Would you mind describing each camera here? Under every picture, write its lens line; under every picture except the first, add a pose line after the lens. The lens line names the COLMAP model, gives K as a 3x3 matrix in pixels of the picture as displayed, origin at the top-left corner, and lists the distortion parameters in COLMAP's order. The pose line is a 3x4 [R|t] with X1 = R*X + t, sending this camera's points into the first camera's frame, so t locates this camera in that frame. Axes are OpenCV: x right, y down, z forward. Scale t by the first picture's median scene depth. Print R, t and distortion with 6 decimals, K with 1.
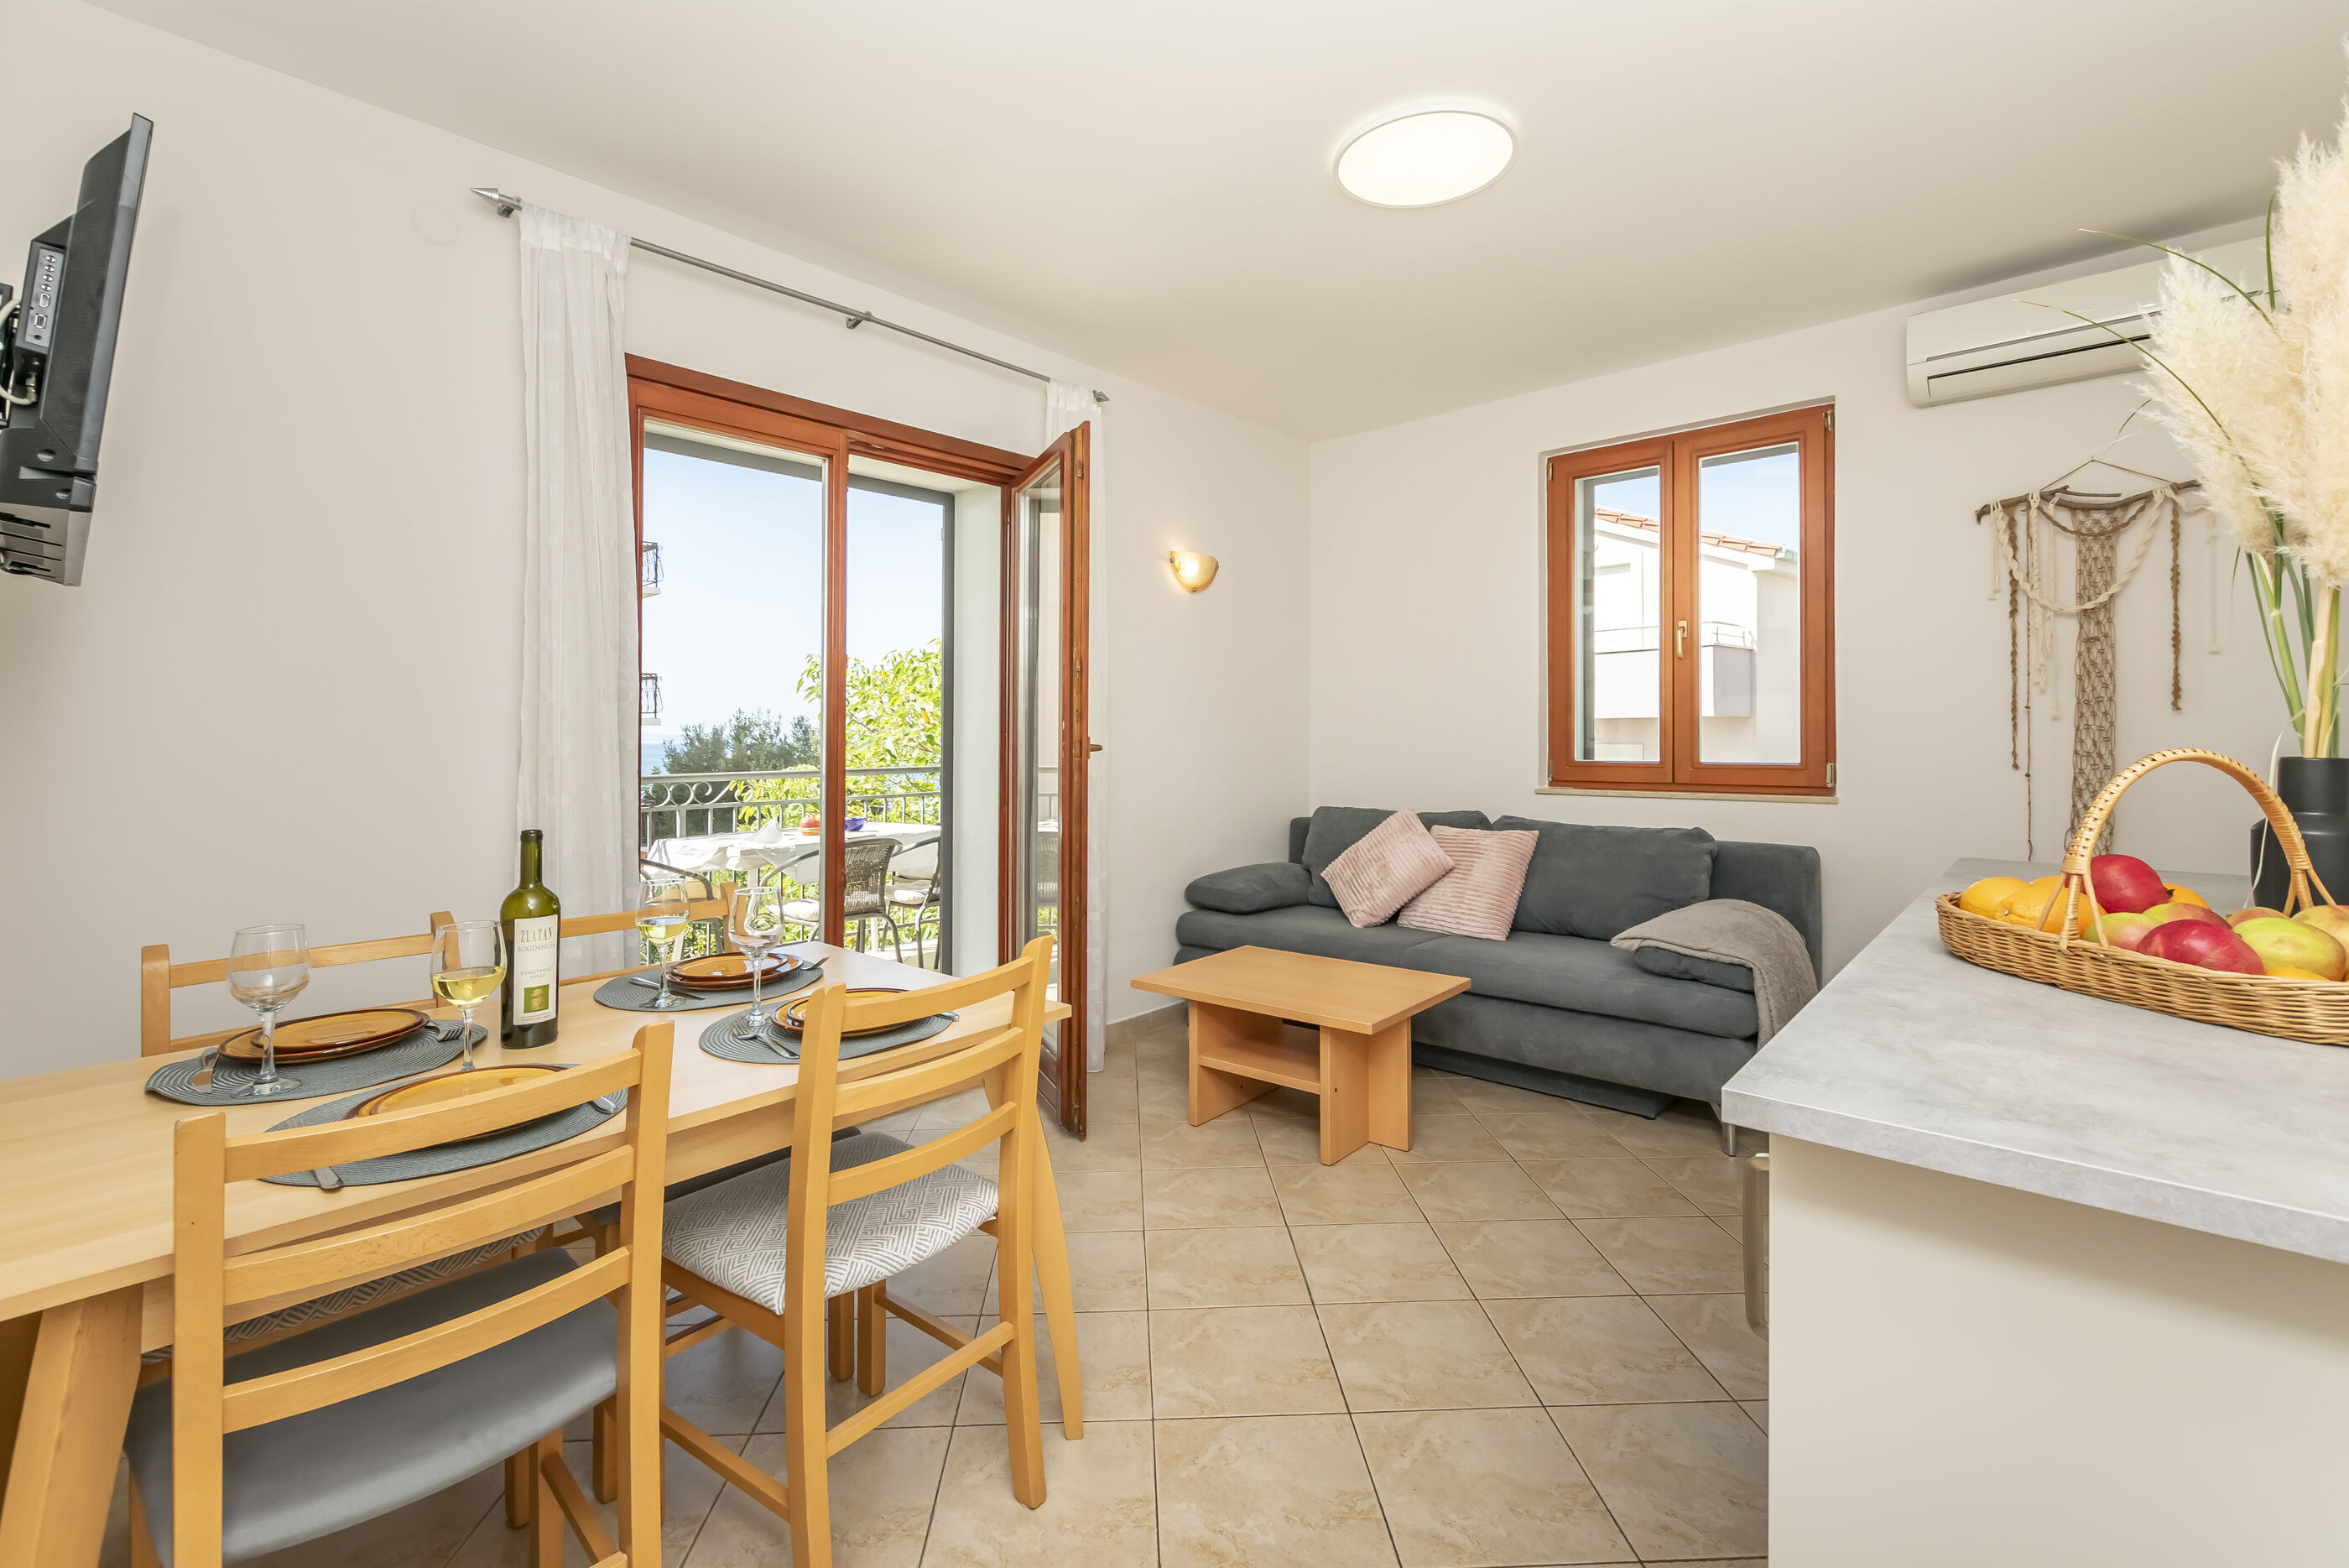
lens RADIAL K [[1016.4, 0, 1151.2], [0, 1016.4, 786.7], [0, 0, 1]] dist [-0.000510, 0.000806]
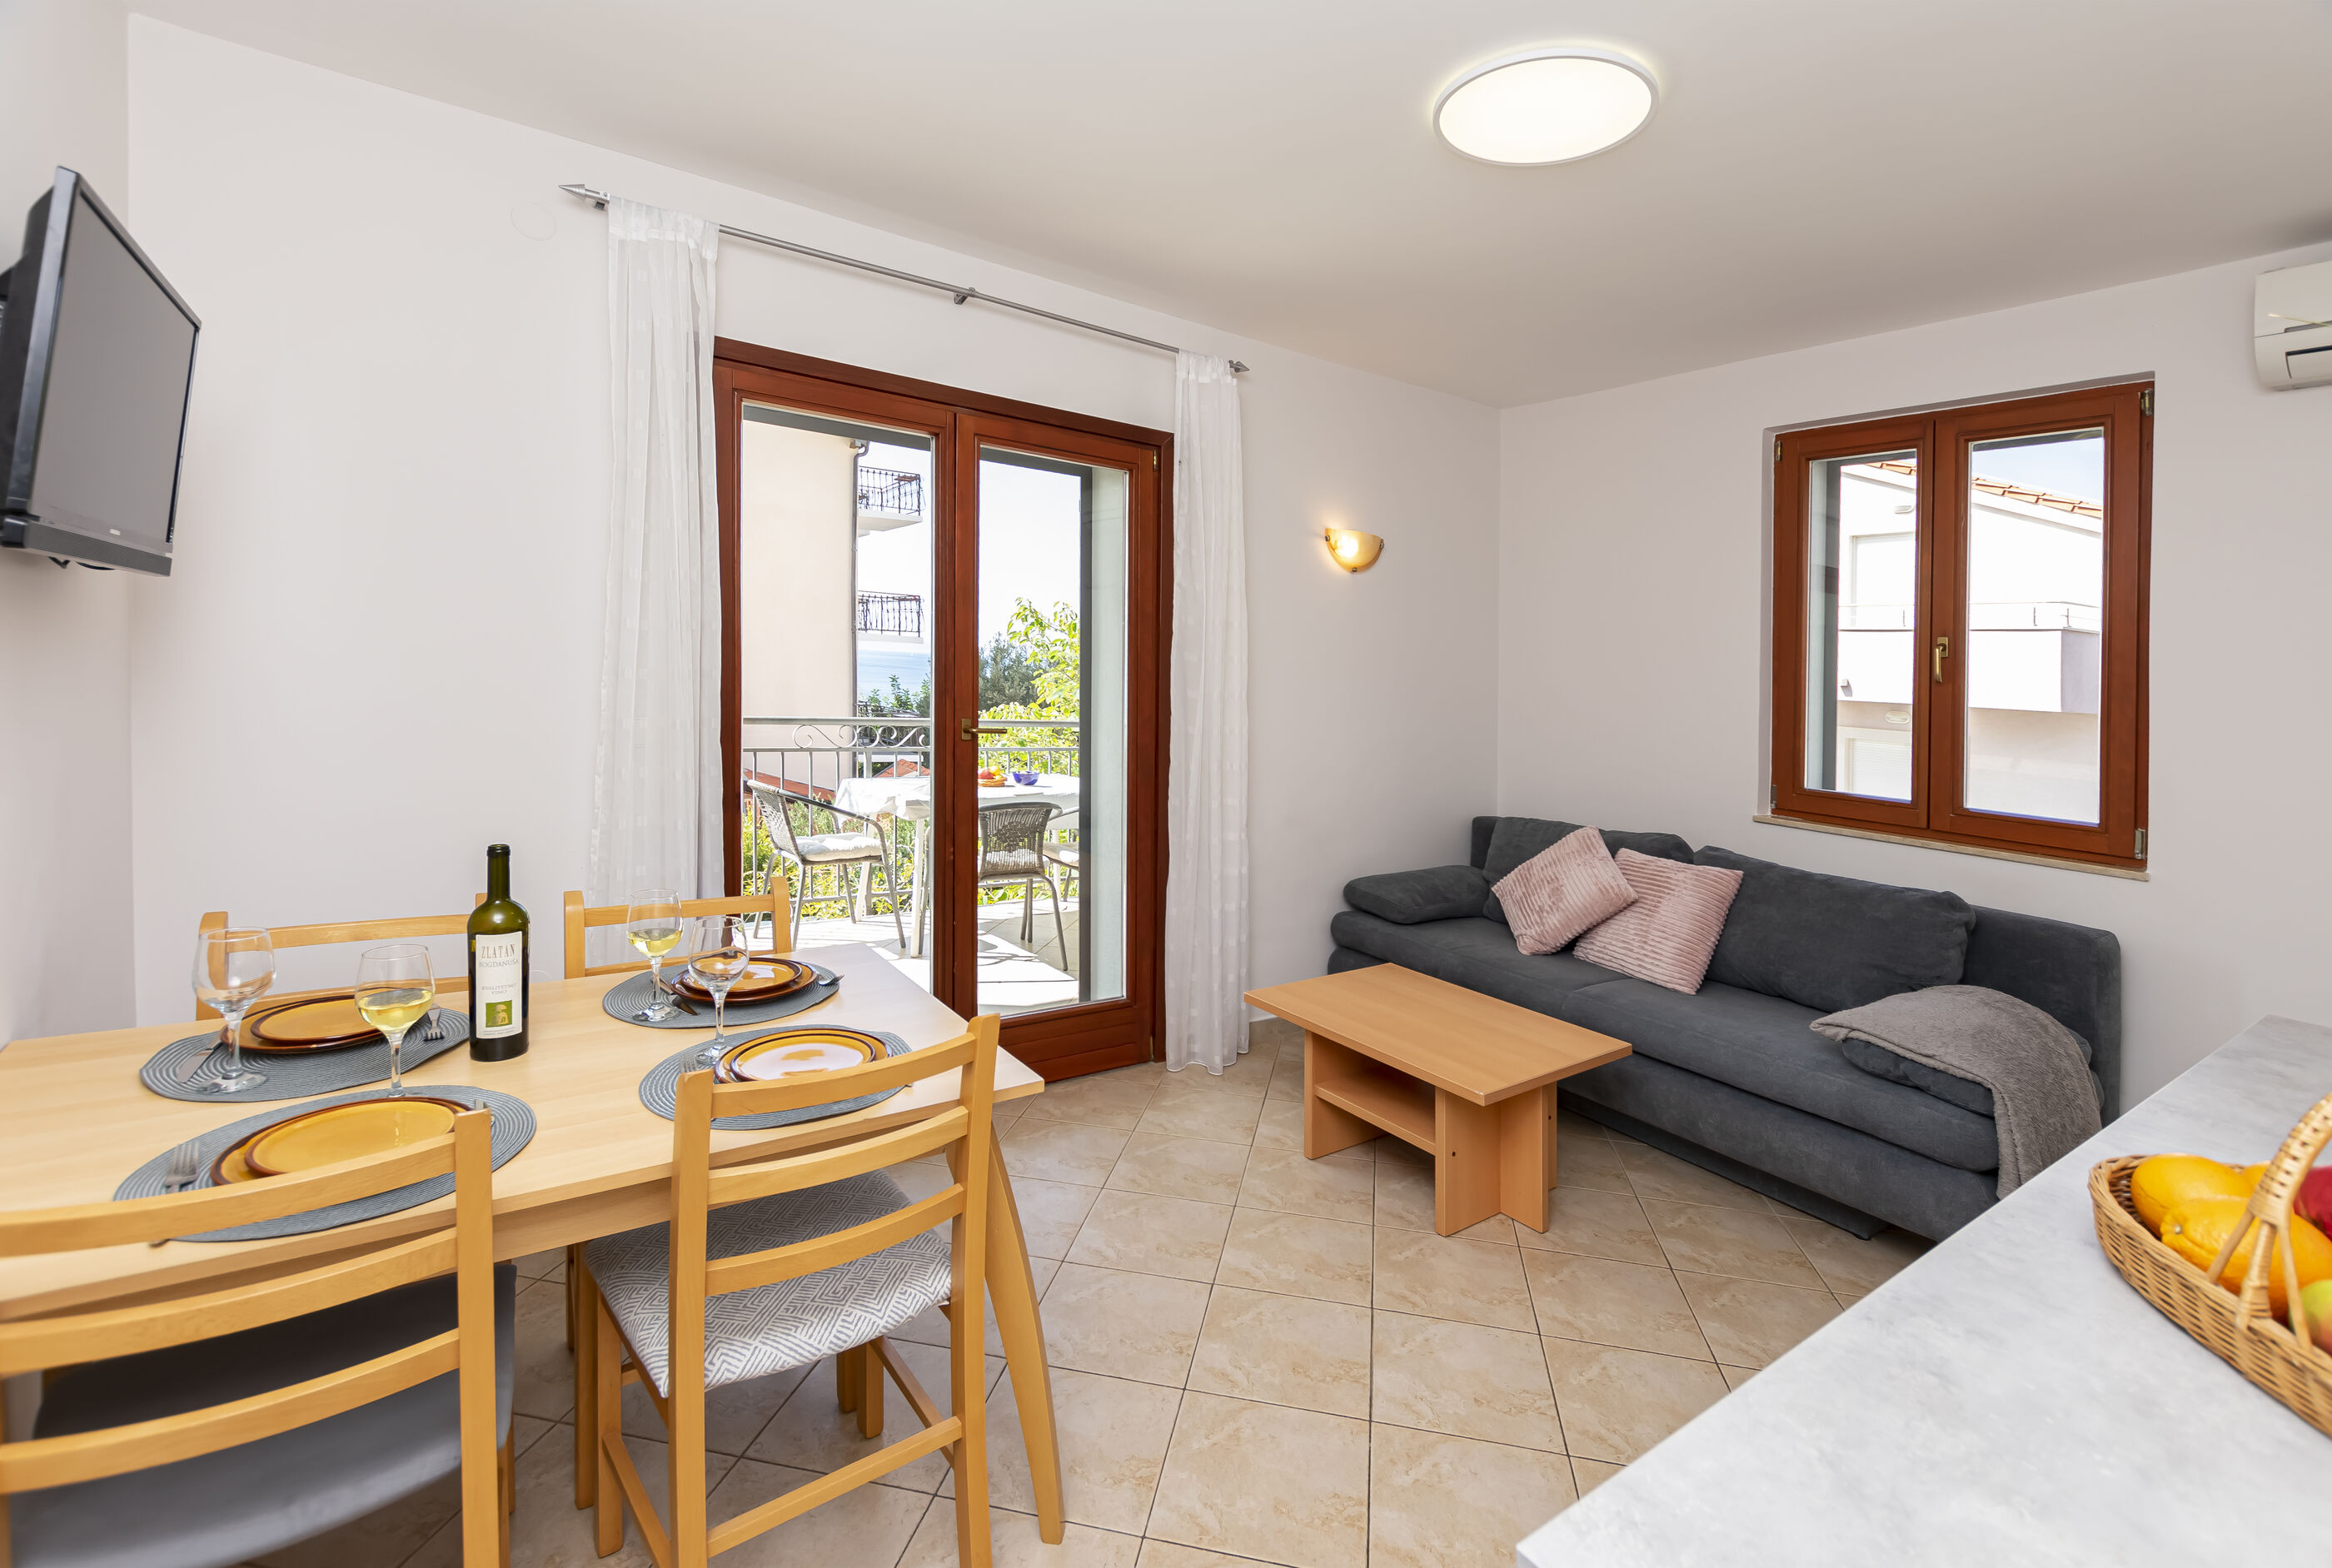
lens RADIAL K [[1033.1, 0, 1218.6], [0, 1033.1, 704.3], [0, 0, 1]] dist [0.001271, -0.000957]
pose [[0.977281, 0.067628, -0.200870, 0.147985], [-0.069565, 0.997574, -0.002591, -0.078326], [0.200208, 0.016505, 0.979614, 0.087836]]
